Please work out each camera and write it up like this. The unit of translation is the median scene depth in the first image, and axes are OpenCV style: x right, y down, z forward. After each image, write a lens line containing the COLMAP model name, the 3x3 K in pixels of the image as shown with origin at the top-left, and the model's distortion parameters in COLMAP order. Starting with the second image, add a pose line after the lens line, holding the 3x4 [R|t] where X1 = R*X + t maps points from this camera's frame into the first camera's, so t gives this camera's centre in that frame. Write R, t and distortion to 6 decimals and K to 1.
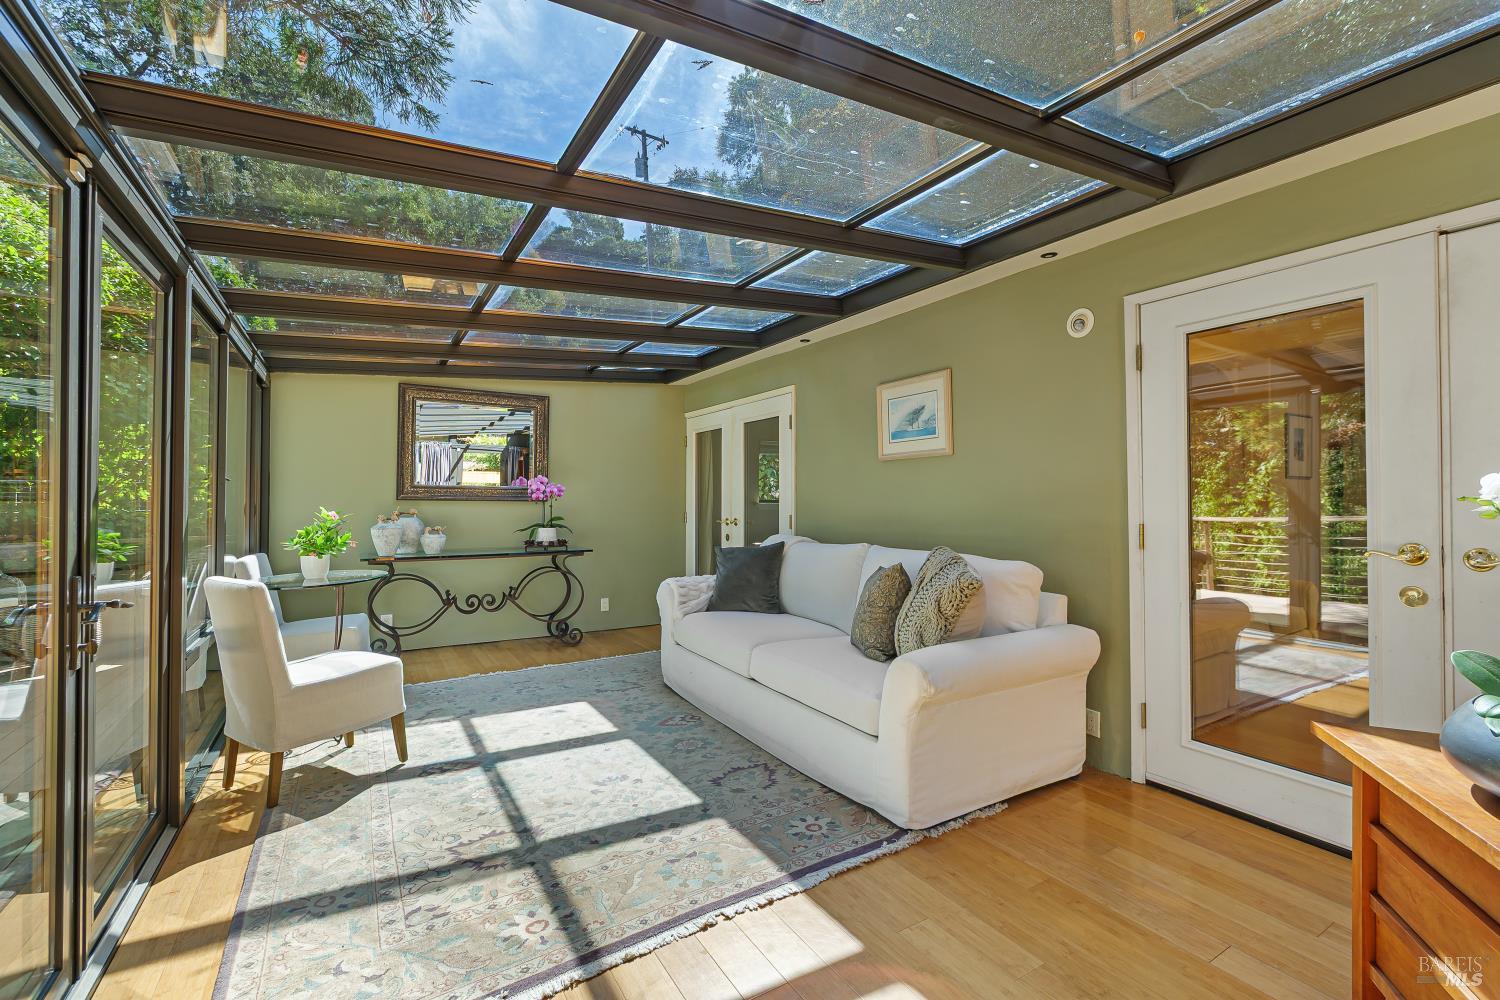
lens RADIAL K [[655.3, 0, 750.0], [0, 655.3, 500.0], [0, 0, 1]] dist [-0.000316, -0.000007]
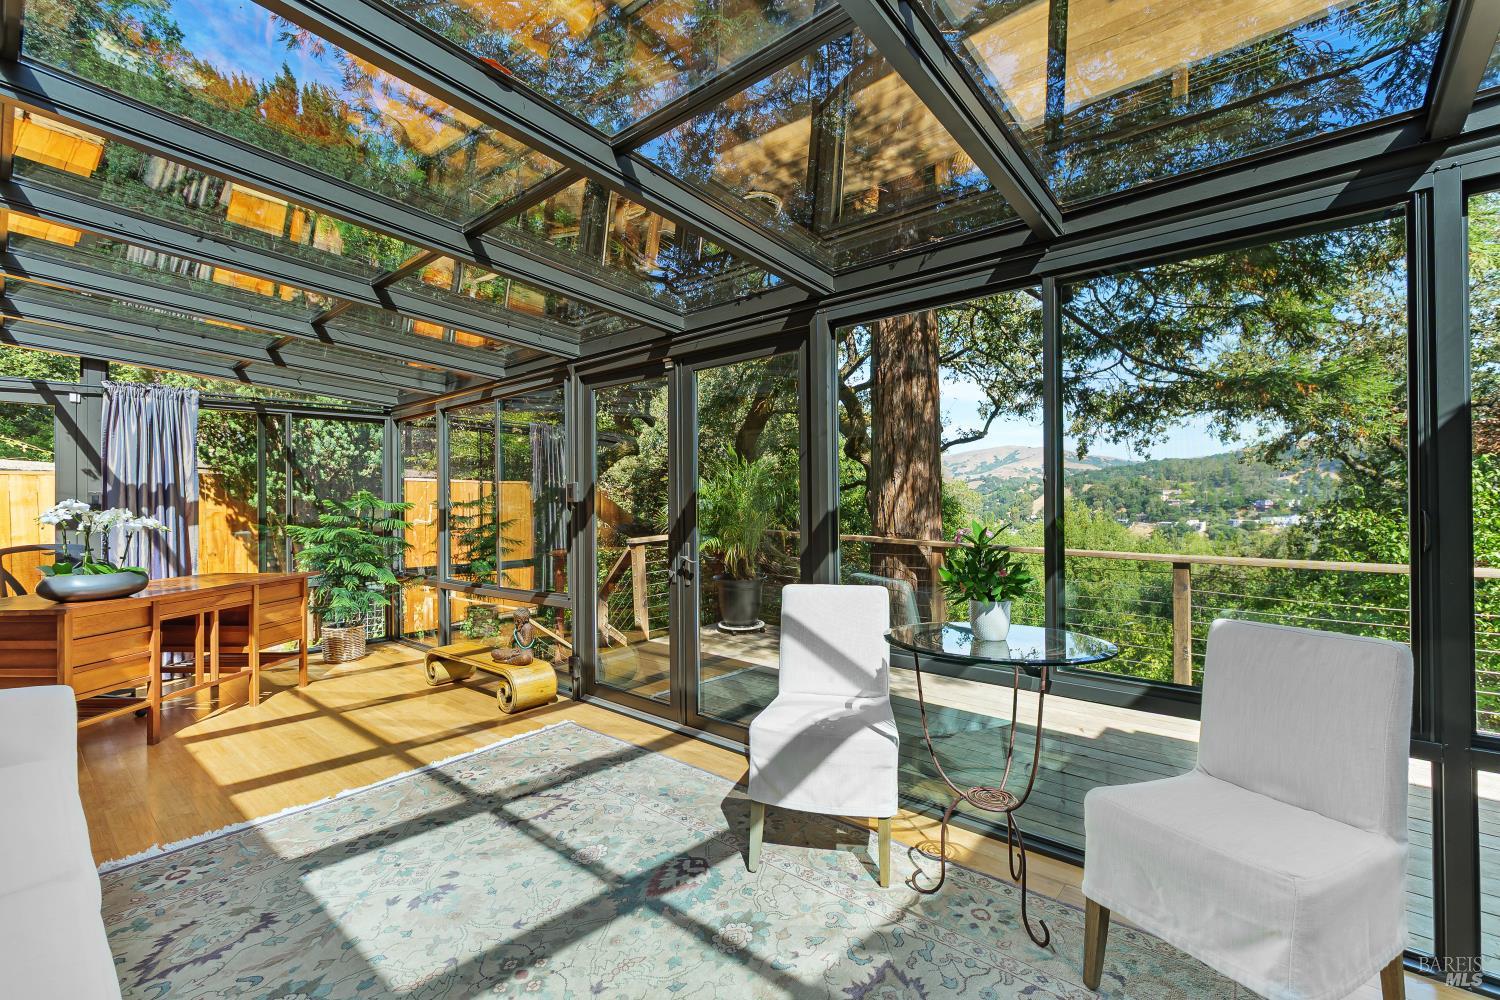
lens RADIAL K [[655.3, 0, 750.0], [0, 655.3, 500.0], [0, 0, 1]] dist [-0.000316, -0.000007]
pose [[-0.950243, 0.006014, -0.311452, -0.346412], [0.008112, 0.999952, -0.005439, -0.007310], [0.311404, -0.007694, -0.950246, 1.945725]]
